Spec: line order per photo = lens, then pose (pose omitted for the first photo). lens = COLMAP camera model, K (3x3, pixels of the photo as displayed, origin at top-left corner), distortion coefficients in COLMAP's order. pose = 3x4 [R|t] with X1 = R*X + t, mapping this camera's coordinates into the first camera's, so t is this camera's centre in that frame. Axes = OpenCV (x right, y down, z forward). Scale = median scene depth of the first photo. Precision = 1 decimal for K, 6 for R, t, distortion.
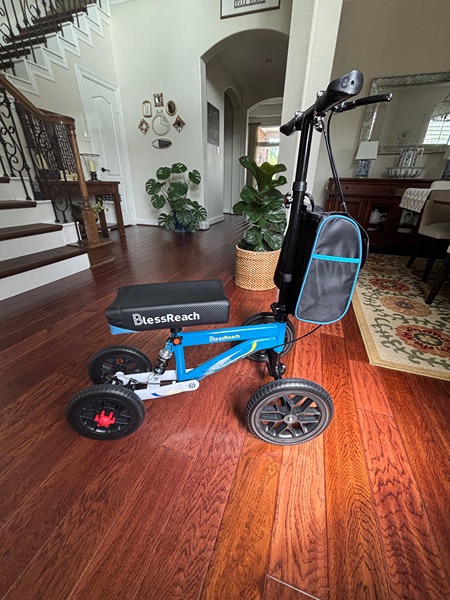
lens RADIAL K [[240.9, 0, 226.4], [0, 240.9, 300.7], [0, 0, 1]] dist [0.003078, 0.000838]
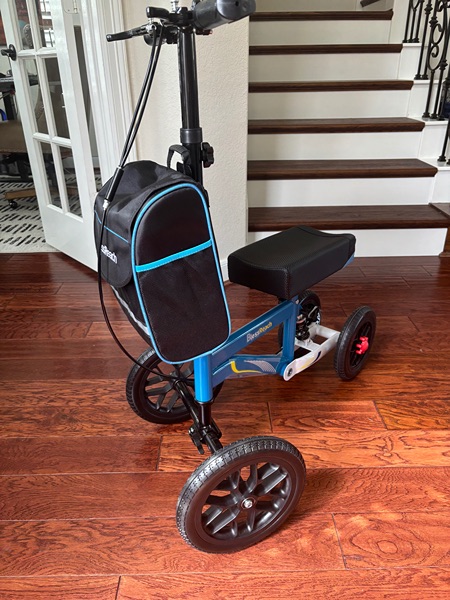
lens RADIAL K [[459.7, 0, 225.7], [0, 459.7, 301.9], [0, 0, 1]] dist [0.041182, -0.055175]
pose [[0.334326, 0.413286, -0.847007, 0.166549], [-0.396369, 0.877033, 0.271485, -0.134733], [0.855054, 0.244963, 0.457029, 0.172373]]
